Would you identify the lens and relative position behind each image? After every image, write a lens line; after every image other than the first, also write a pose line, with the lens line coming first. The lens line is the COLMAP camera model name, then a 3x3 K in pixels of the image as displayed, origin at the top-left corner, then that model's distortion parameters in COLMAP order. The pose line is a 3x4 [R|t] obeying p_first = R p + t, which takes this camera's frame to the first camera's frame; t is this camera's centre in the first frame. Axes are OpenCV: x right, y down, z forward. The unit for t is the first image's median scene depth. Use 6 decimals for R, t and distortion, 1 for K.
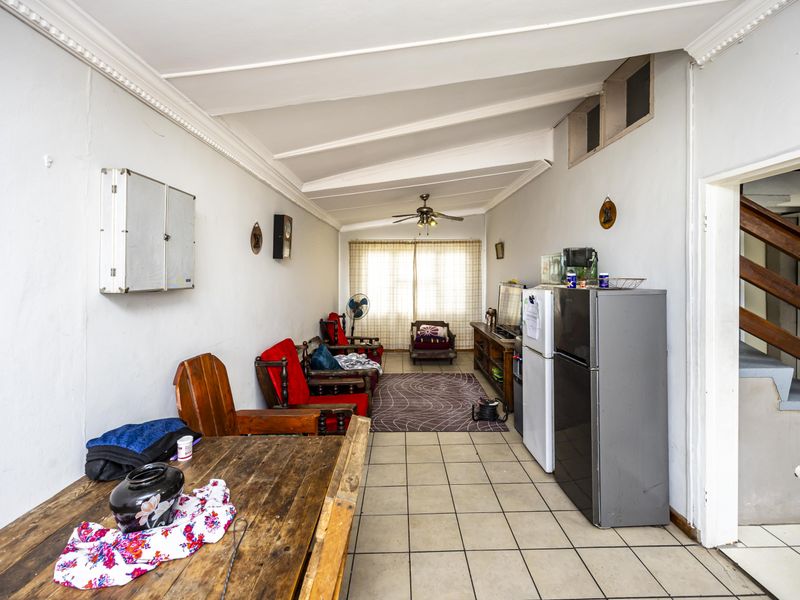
lens RADIAL K [[349.6, 0, 408.7], [0, 349.6, 279.0], [0, 0, 1]] dist [-0.001534, -0.000110]
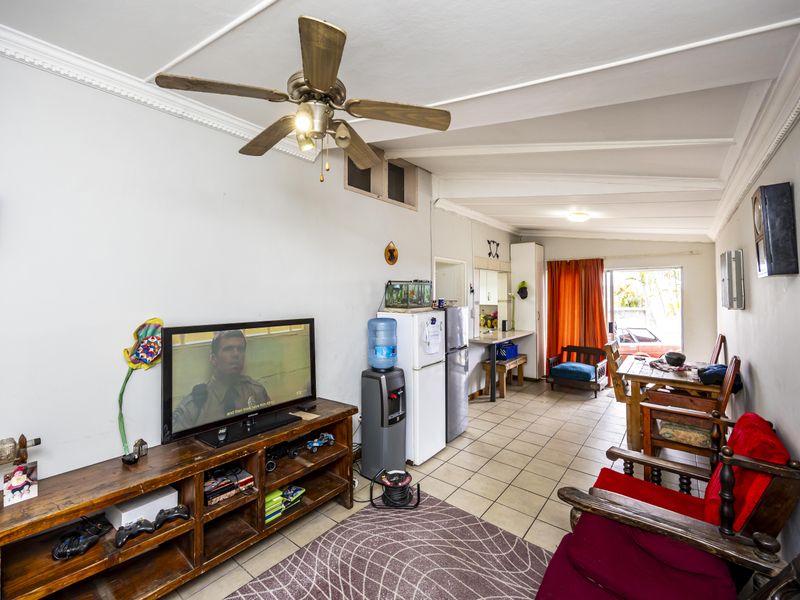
lens RADIAL K [[344.9, 0, 400.1], [0, 344.9, 289.0], [0, 0, 1]] dist [0.000570, 0.000161]
pose [[-0.762653, 0.008611, 0.646751, -0.275299], [0.010087, 0.999948, -0.001419, -0.044559], [-0.646729, 0.005442, -0.762700, 1.726968]]
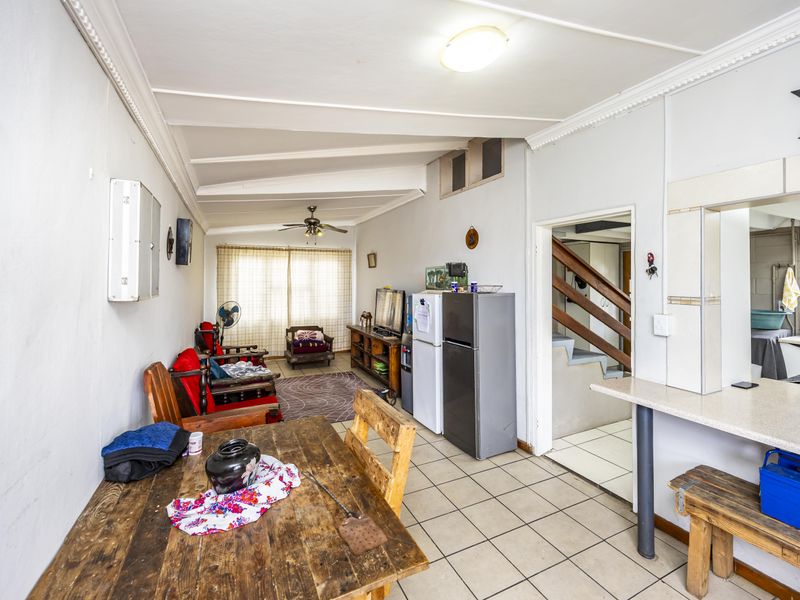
lens RADIAL K [[348.3, 0, 400.5], [0, 348.3, 281.0], [0, 0, 1]] dist [-0.000425, 0.000225]
pose [[0.909711, 0.004148, 0.415222, -0.221507], [0.000747, 0.999932, -0.011626, -0.002551], [-0.415242, 0.010887, 0.909646, -0.109420]]
